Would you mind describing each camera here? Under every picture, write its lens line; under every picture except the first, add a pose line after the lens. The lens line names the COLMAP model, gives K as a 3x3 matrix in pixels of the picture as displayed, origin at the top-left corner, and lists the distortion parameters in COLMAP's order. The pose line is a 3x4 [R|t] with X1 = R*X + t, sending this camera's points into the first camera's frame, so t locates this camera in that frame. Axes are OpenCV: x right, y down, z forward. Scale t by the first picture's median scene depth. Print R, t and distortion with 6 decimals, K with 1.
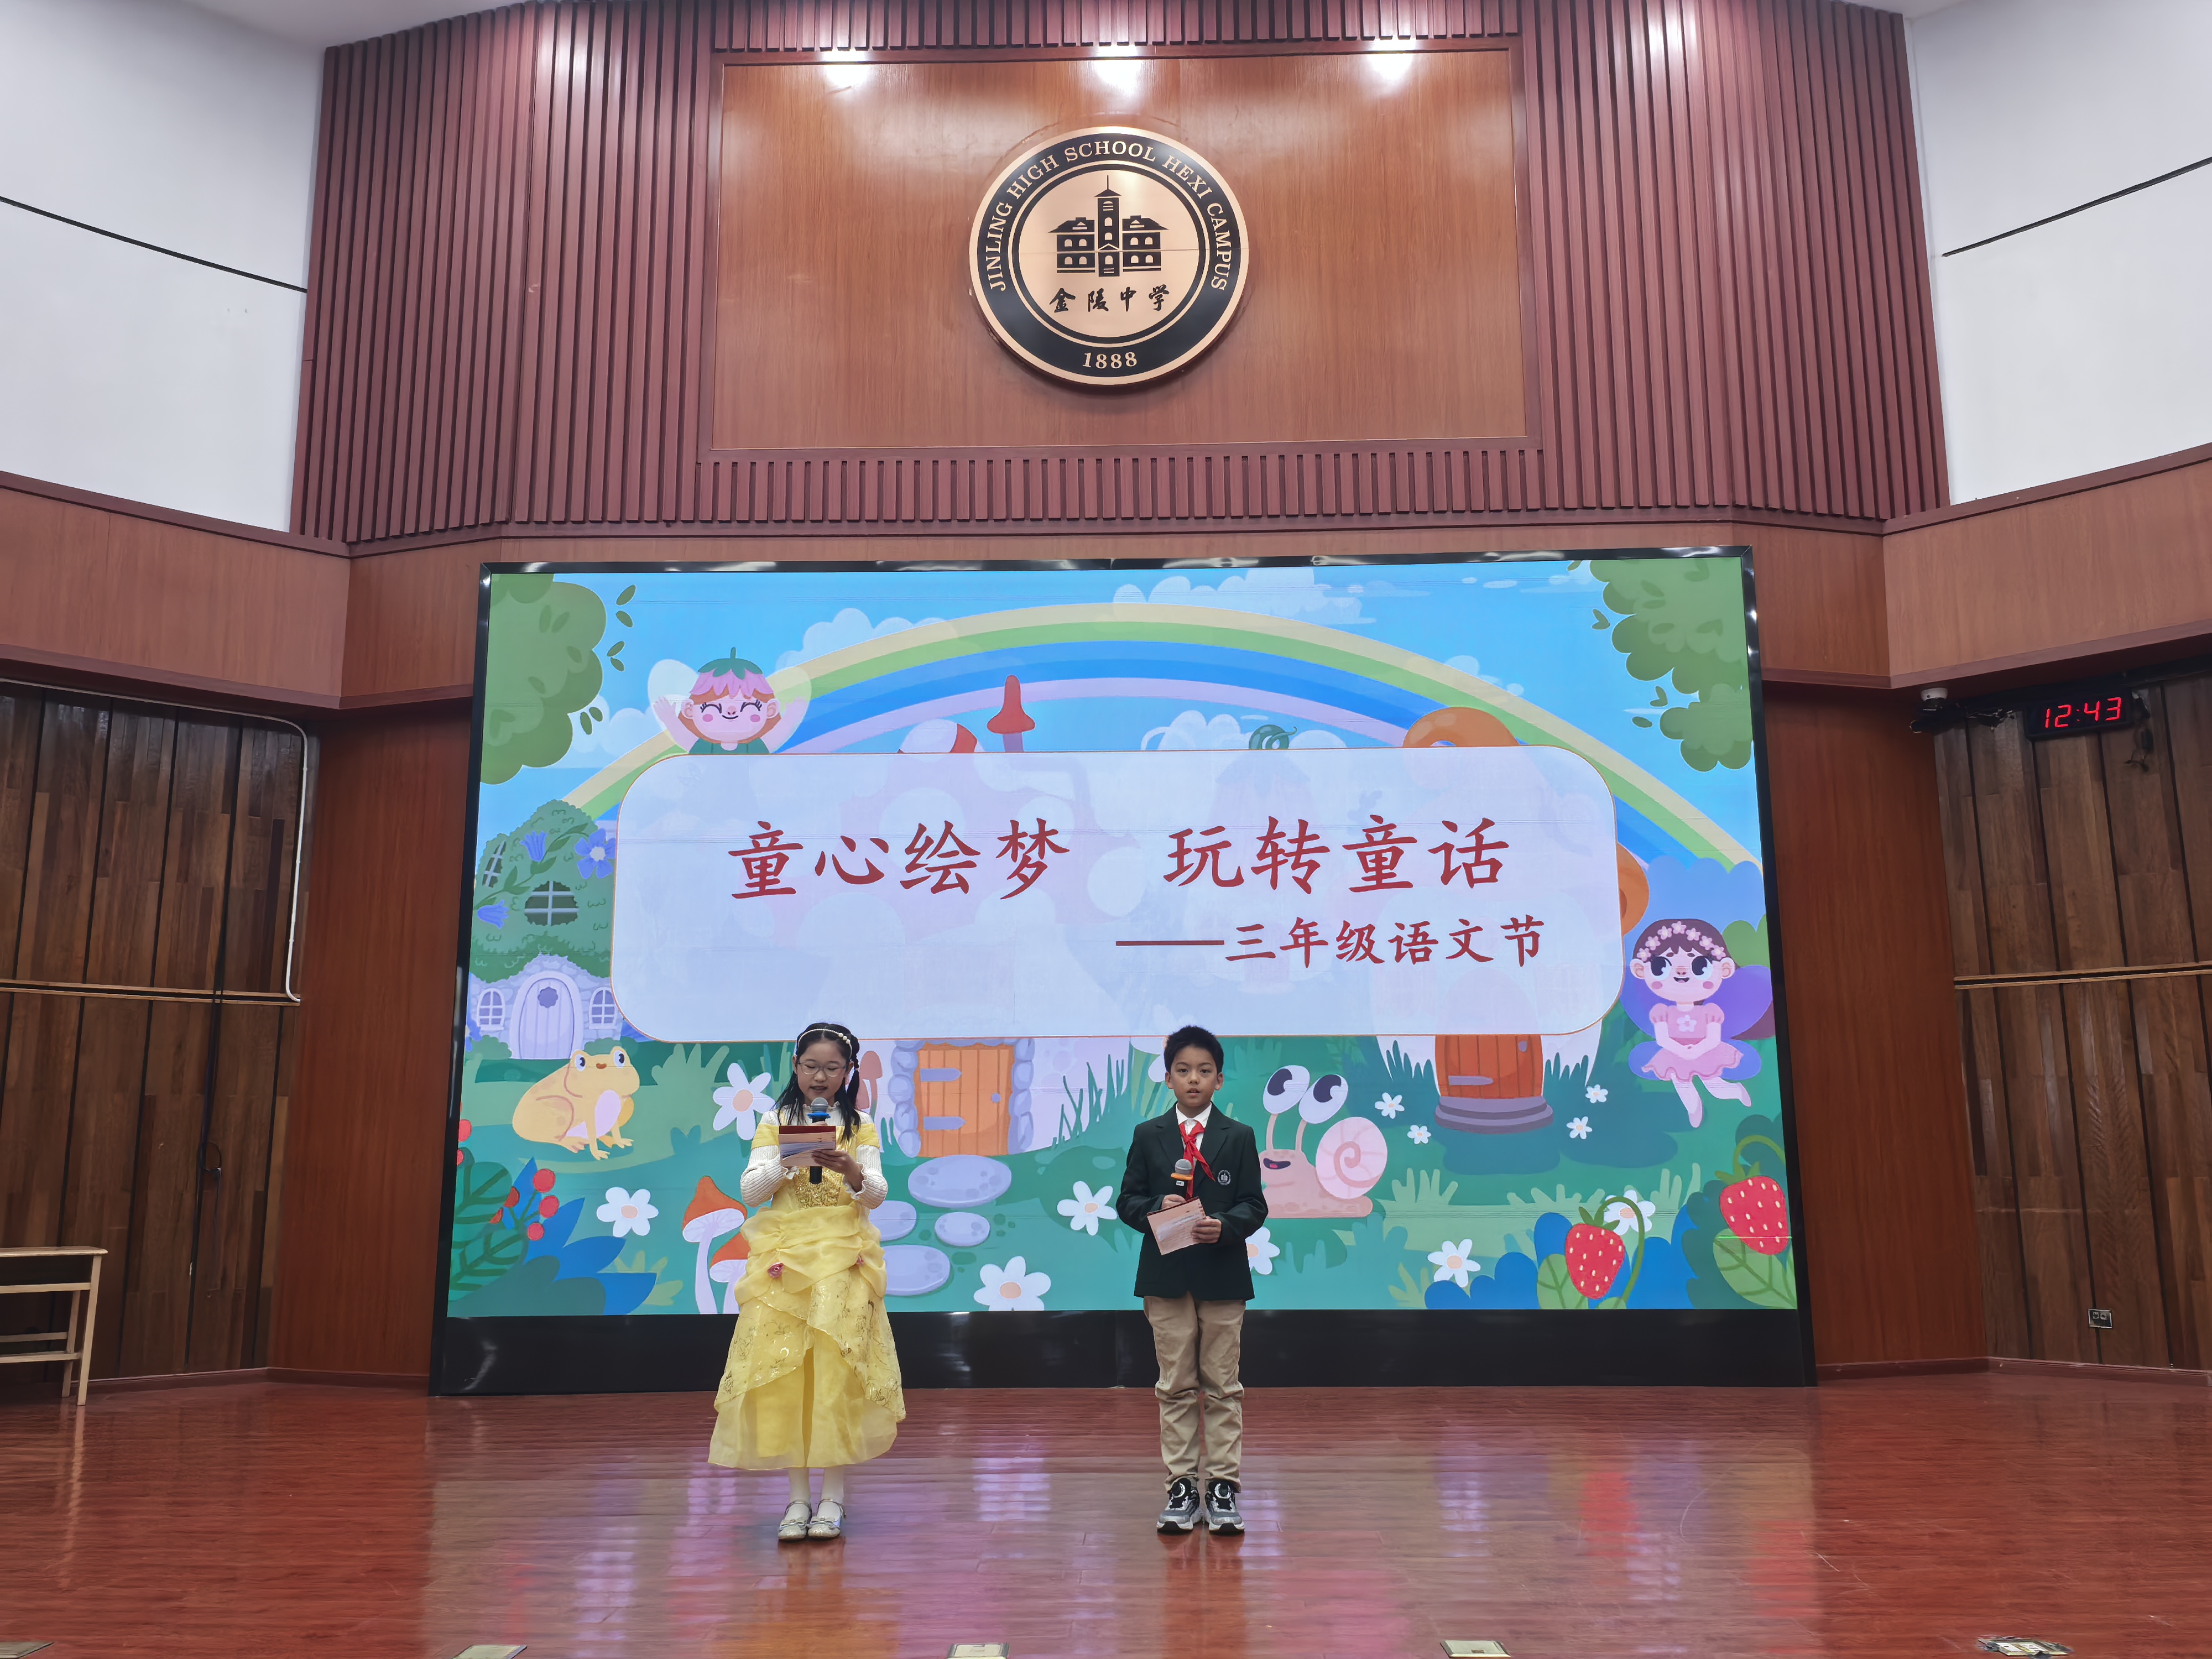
lens RADIAL K [[1716.4, 0, 1106.0], [0, 1716.4, 829.5], [0, 0, 1]] dist [0.085705, -0.127763]
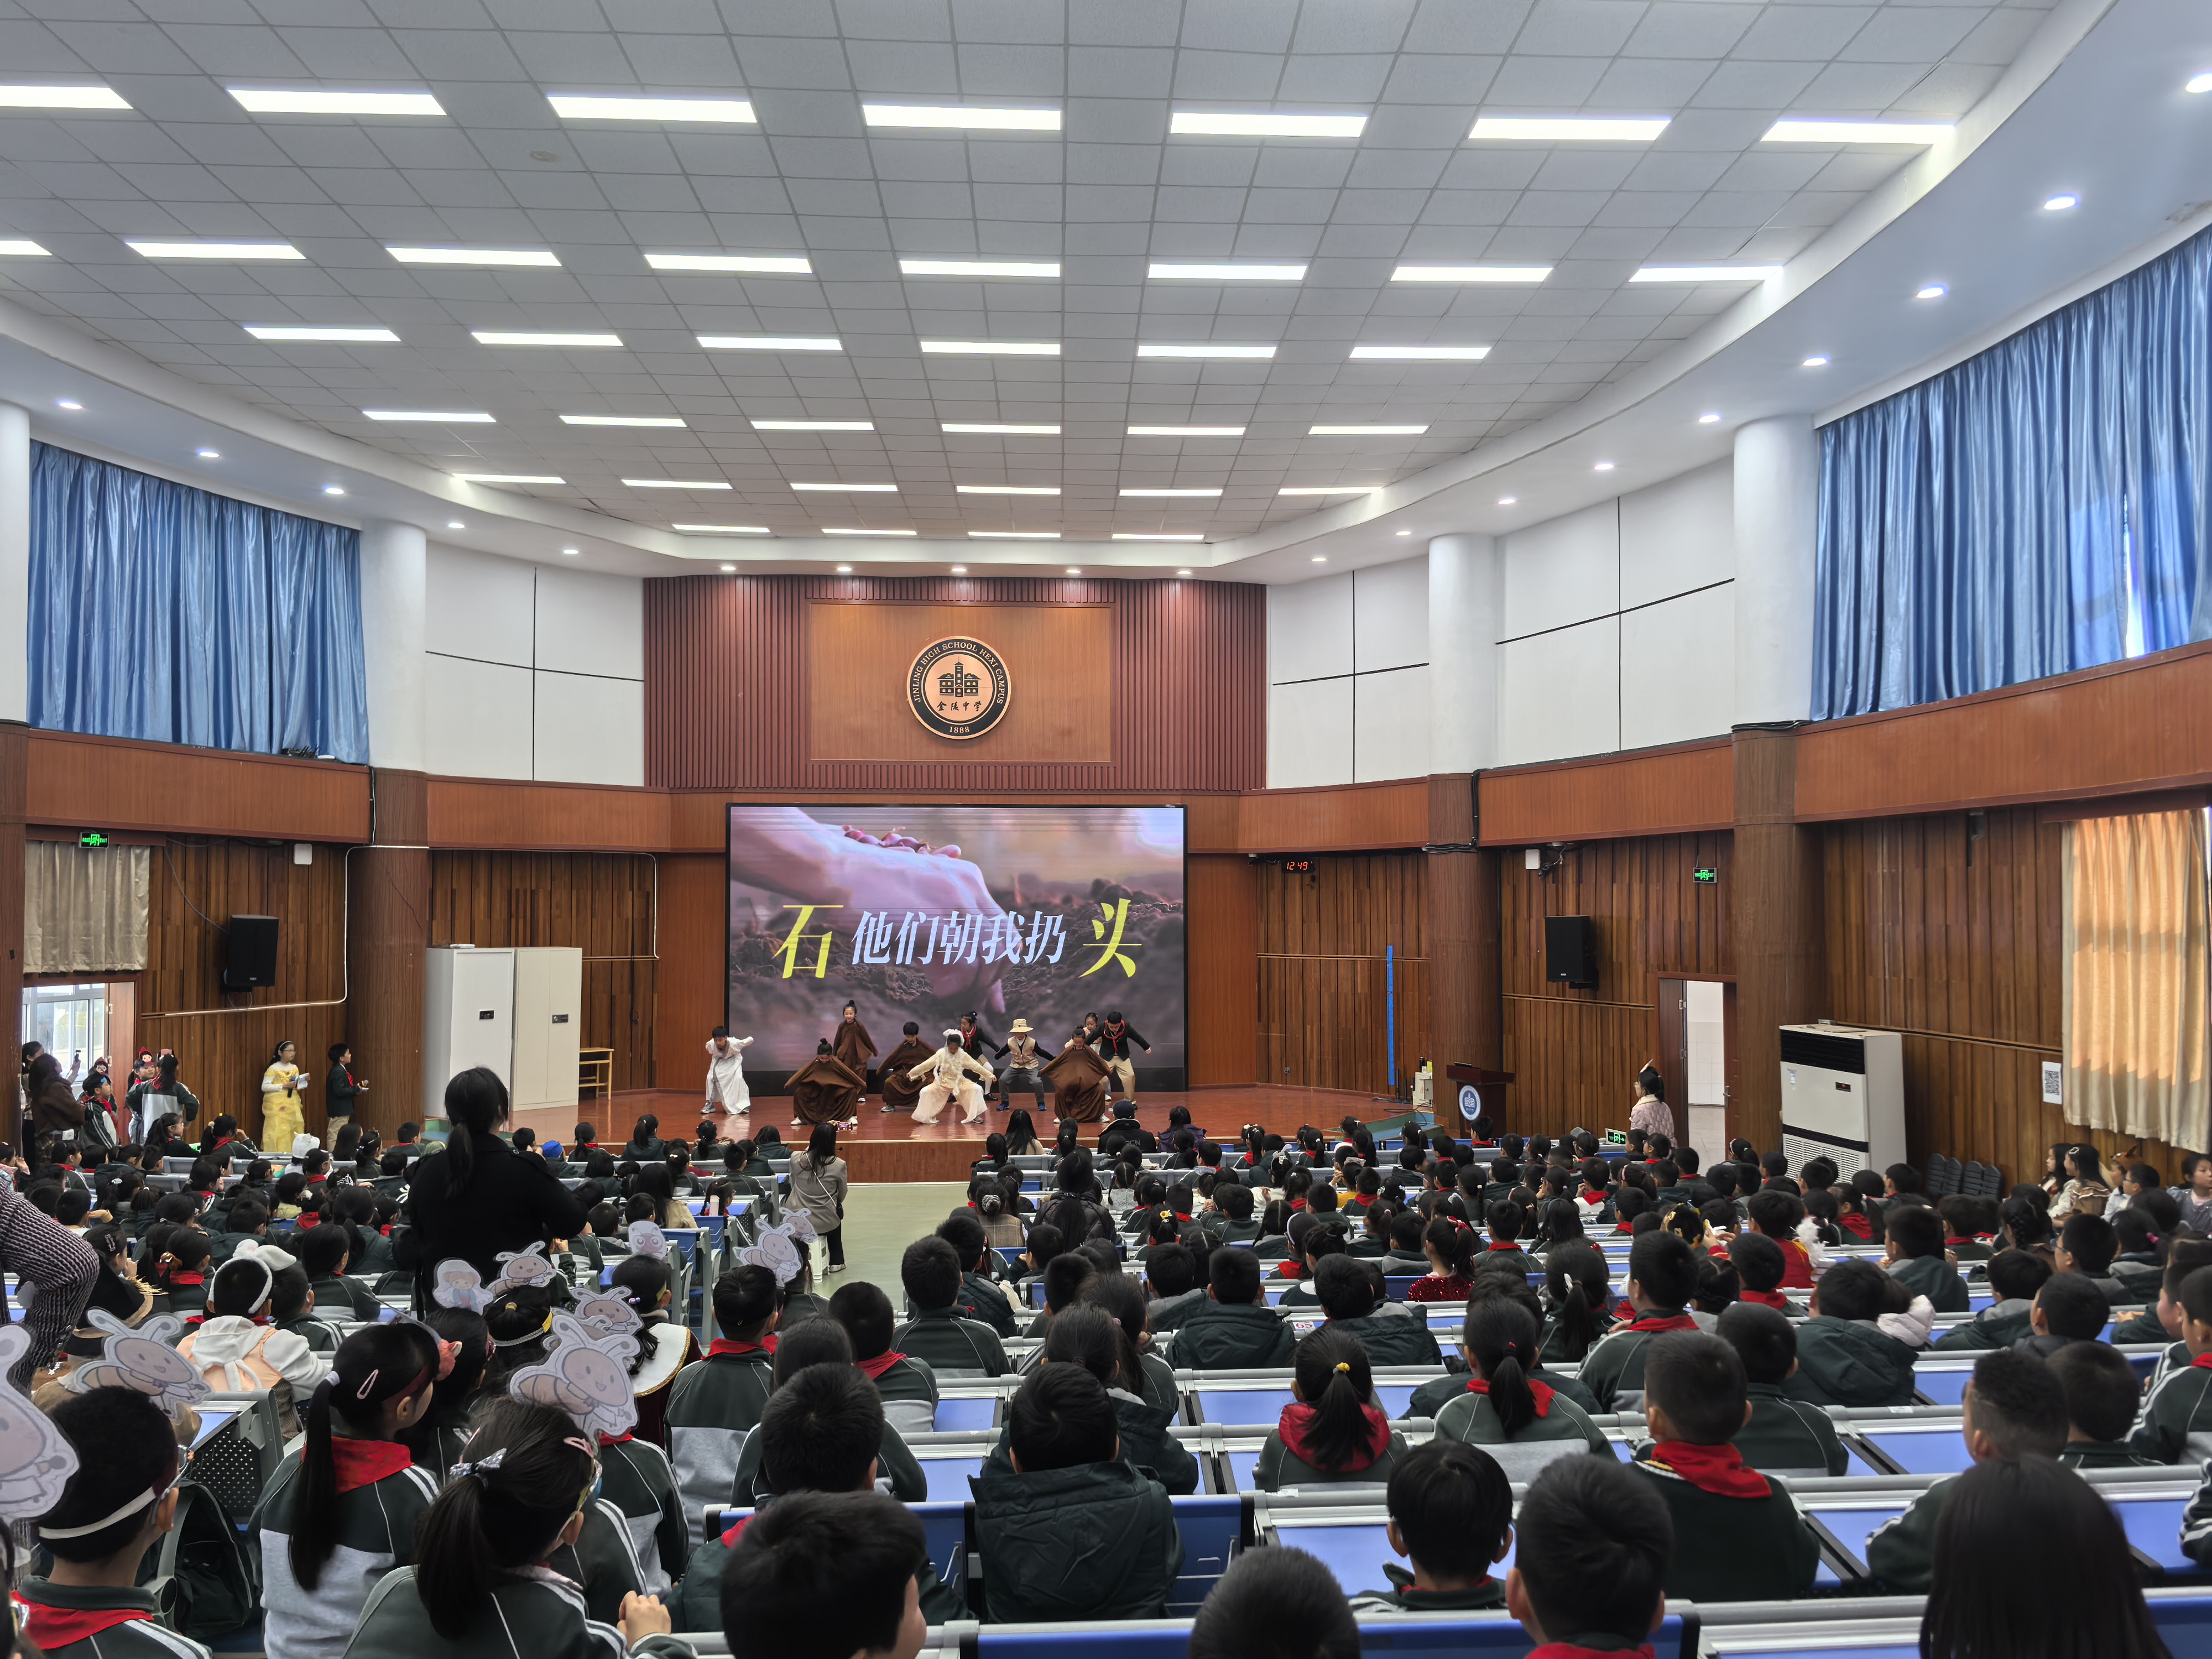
lens RADIAL K [[1716.4, 0, 1106.0], [0, 1716.4, 829.5], [0, 0, 1]] dist [0.085705, -0.127763]
pose [[0.997839, 0.005431, 0.065485, 0.055840], [-0.016995, 0.983998, 0.177368, -0.596029], [-0.063474, -0.178097, 0.981964, -1.676660]]
